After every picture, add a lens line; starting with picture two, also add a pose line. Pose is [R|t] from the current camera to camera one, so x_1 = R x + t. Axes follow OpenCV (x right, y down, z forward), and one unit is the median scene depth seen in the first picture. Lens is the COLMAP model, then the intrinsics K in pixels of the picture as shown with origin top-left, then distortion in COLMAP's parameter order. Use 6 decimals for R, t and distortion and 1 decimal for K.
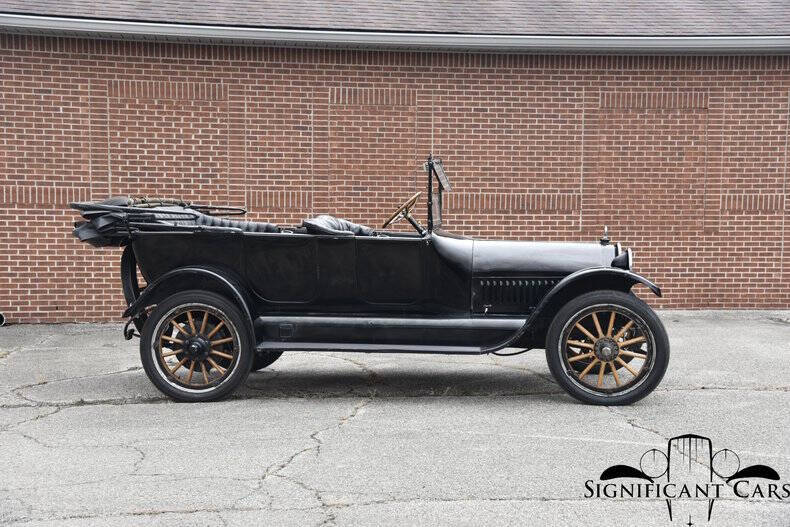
lens RADIAL K [[1092.8, 0, 397.0], [0, 1092.8, 259.1], [0, 0, 1]] dist [0.223108, 0.000000]
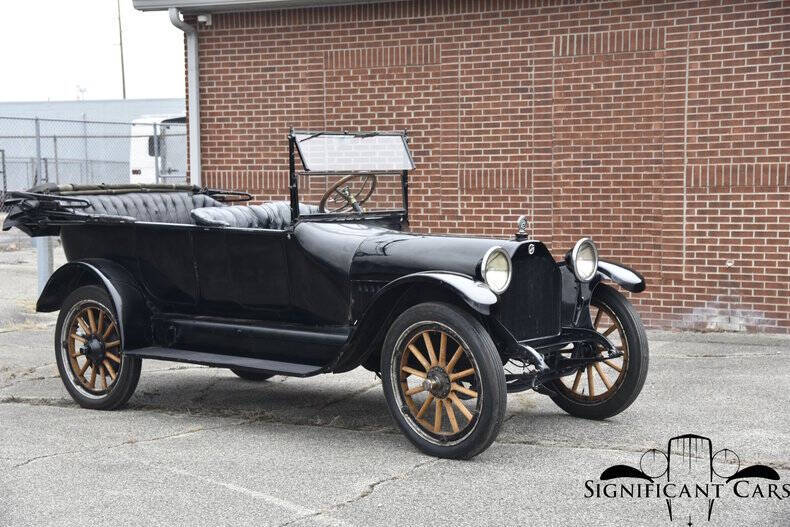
lens RADIAL K [[1289.9, 0, 393.9], [0, 1289.9, 263.3], [0, 0, 1]] dist [0.317475, 0.000000]
pose [[0.817165, 0.021351, -0.576009, 0.395378], [-0.012893, 0.999741, 0.018767, -0.008366], [0.576260, -0.007910, 0.817228, 0.161068]]
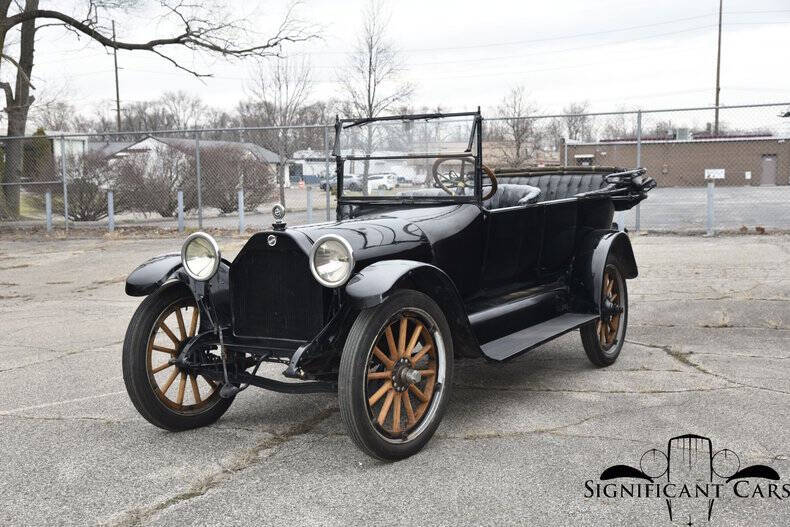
lens RADIAL K [[956.8, 0, 393.4], [0, 956.8, 265.9], [0, 0, 1]] dist [0.164029, 0.000000]
pose [[-0.423550, 0.082214, -0.902135, 0.443573], [-0.037981, 0.993386, 0.108362, -0.037190], [0.905076, 0.080161, -0.417626, 0.843333]]
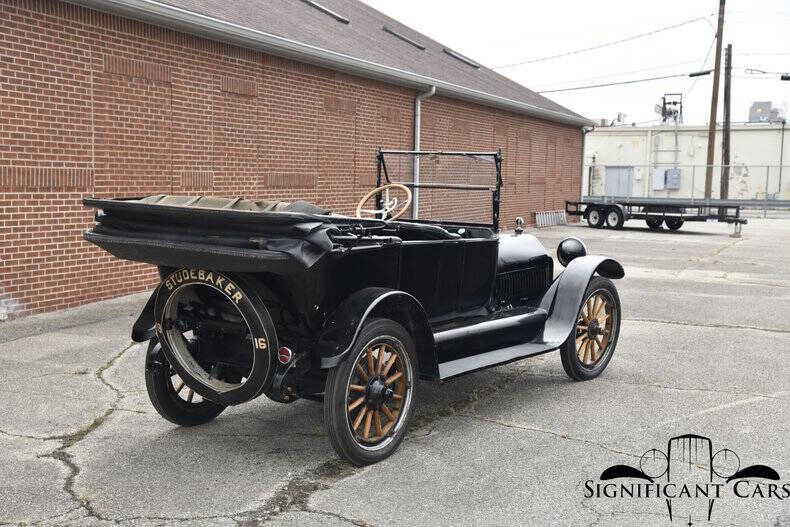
lens RADIAL K [[1088.4, 0, 390.2], [0, 1088.4, 261.8], [0, 0, 1]] dist [0.249411, 0.000000]
pose [[0.475443, -0.068746, 0.877057, -0.526288], [0.024314, 0.997588, 0.065013, -0.038475], [-0.879411, -0.009586, 0.475967, 0.385660]]
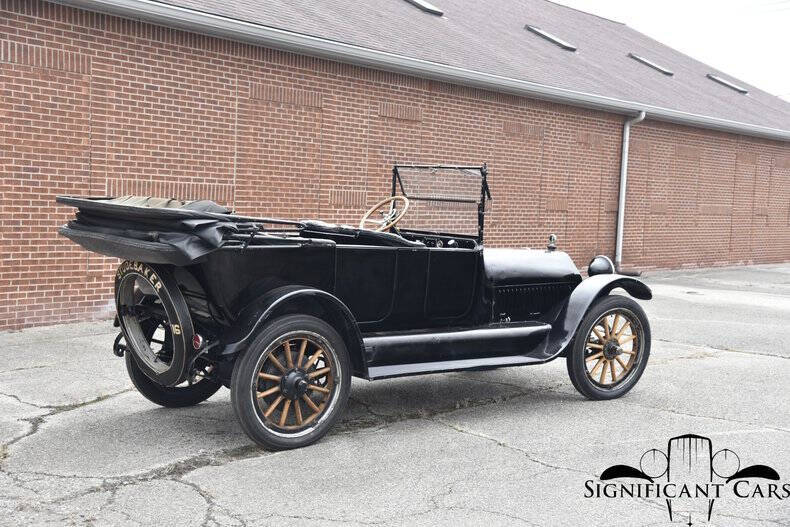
lens RADIAL K [[1088.4, 0, 394.1], [0, 1088.4, 261.7], [0, 0, 1]] dist [0.249411, 0.000000]
pose [[0.703710, -0.020701, 0.710186, -0.443496], [-0.003343, 0.999468, 0.032446, -0.024340], [-0.710480, -0.025207, 0.703266, 0.225428]]
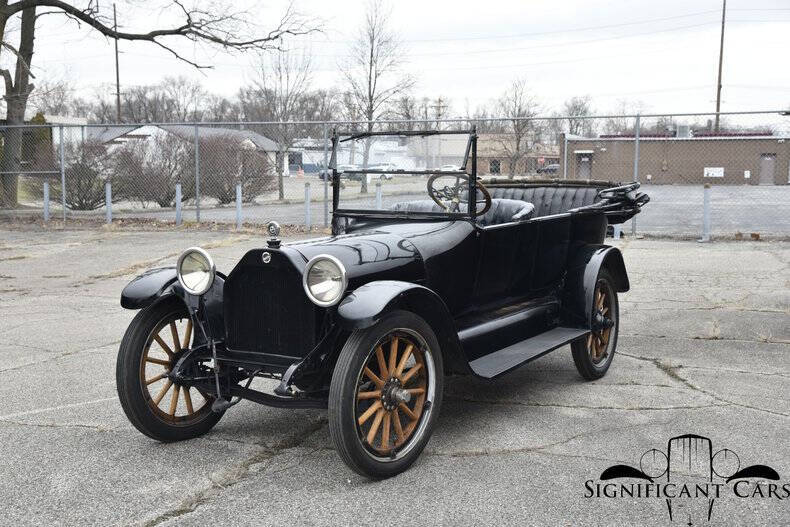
lens RADIAL K [[956.8, 0, 394.0], [0, 956.8, 267.7], [0, 0, 1]] dist [0.164029, 0.000000]
pose [[-0.422488, 0.084550, -0.902416, 0.446179], [-0.058611, 0.991007, 0.120290, -0.049224], [0.904471, 0.103713, -0.413733, 0.846121]]
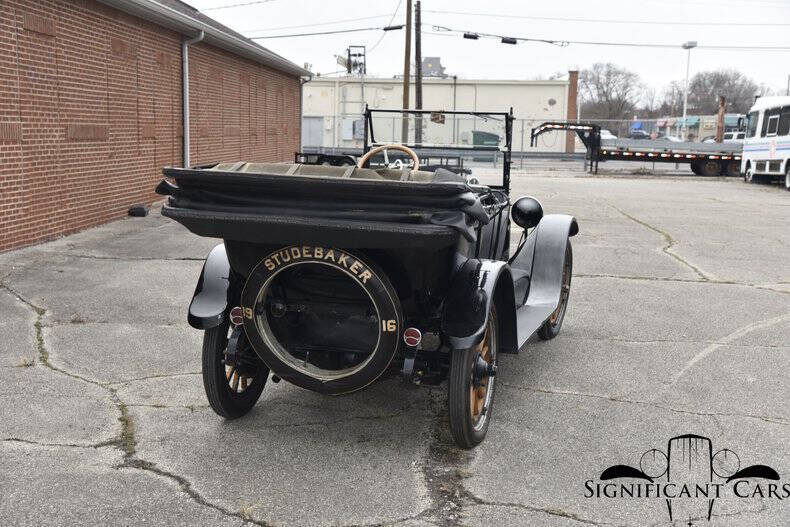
lens RADIAL K [[1088.4, 0, 389.1], [0, 1088.4, 263.9], [0, 0, 1]] dist [0.249411, 0.000000]
pose [[0.181536, -0.124504, 0.975471, -0.555343], [0.026751, 0.992211, 0.121662, -0.049775], [-0.983020, 0.004009, 0.183453, 0.571822]]
